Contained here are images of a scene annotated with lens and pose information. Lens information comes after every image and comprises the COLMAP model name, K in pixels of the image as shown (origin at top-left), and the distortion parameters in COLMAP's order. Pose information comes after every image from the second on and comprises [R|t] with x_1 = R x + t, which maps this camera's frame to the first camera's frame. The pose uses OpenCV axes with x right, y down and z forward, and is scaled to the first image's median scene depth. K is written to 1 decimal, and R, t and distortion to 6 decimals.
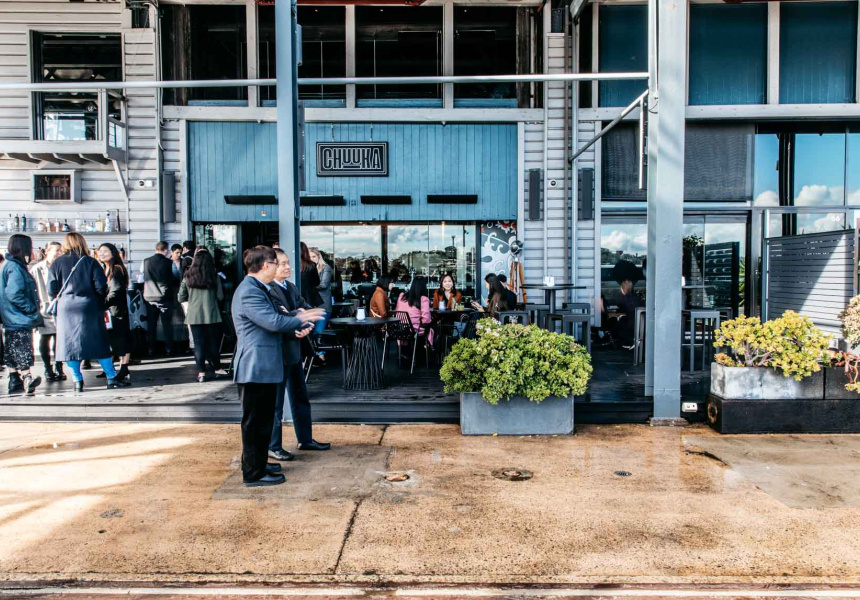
lens RADIAL K [[611.2, 0, 422.6], [0, 611.2, 260.2], [0, 0, 1]] dist [-0.001733, 0.003122]
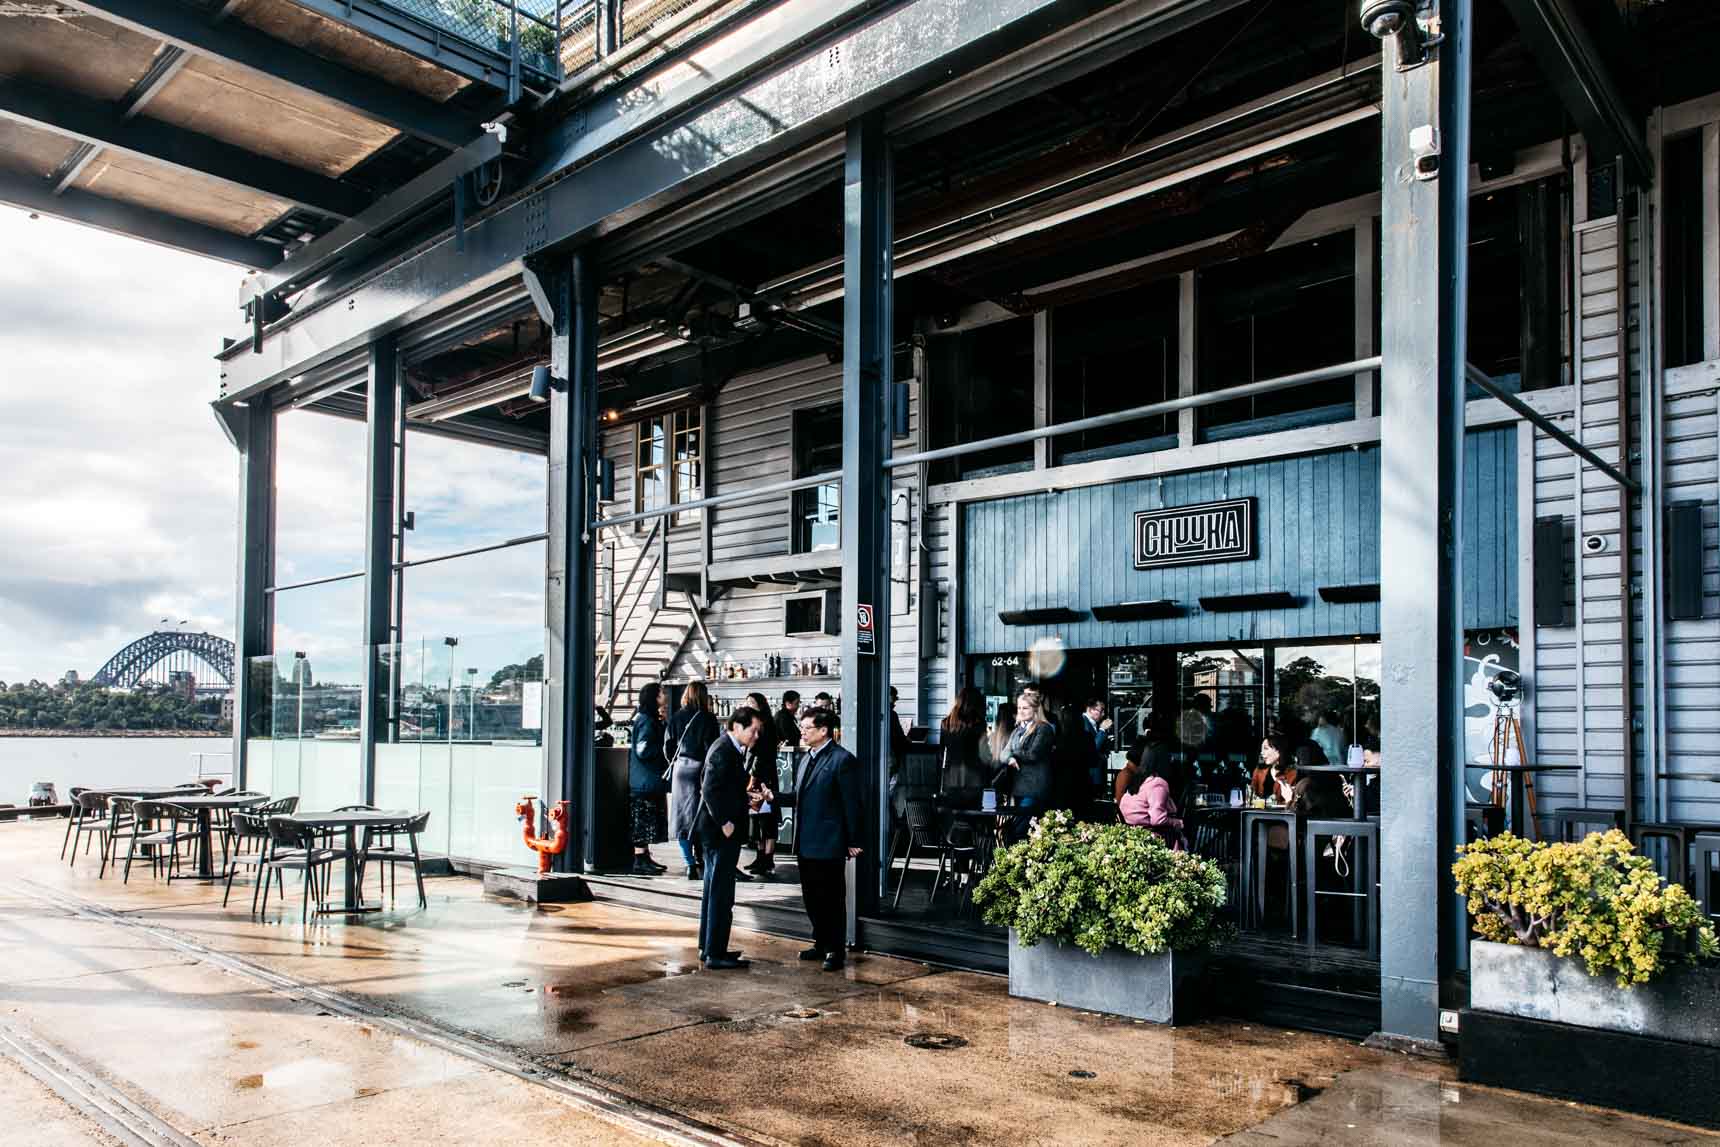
lens RADIAL K [[1187.3, 0, 860.4], [0, 1187.3, 576.5], [0, 0, 1]] dist [0.011328, 0.004627]
pose [[0.740184, -0.078675, -0.667786, 0.404587], [0.003695, 0.993592, -0.112964, -0.002816], [0.672395, 0.081147, 0.735731, -0.020725]]
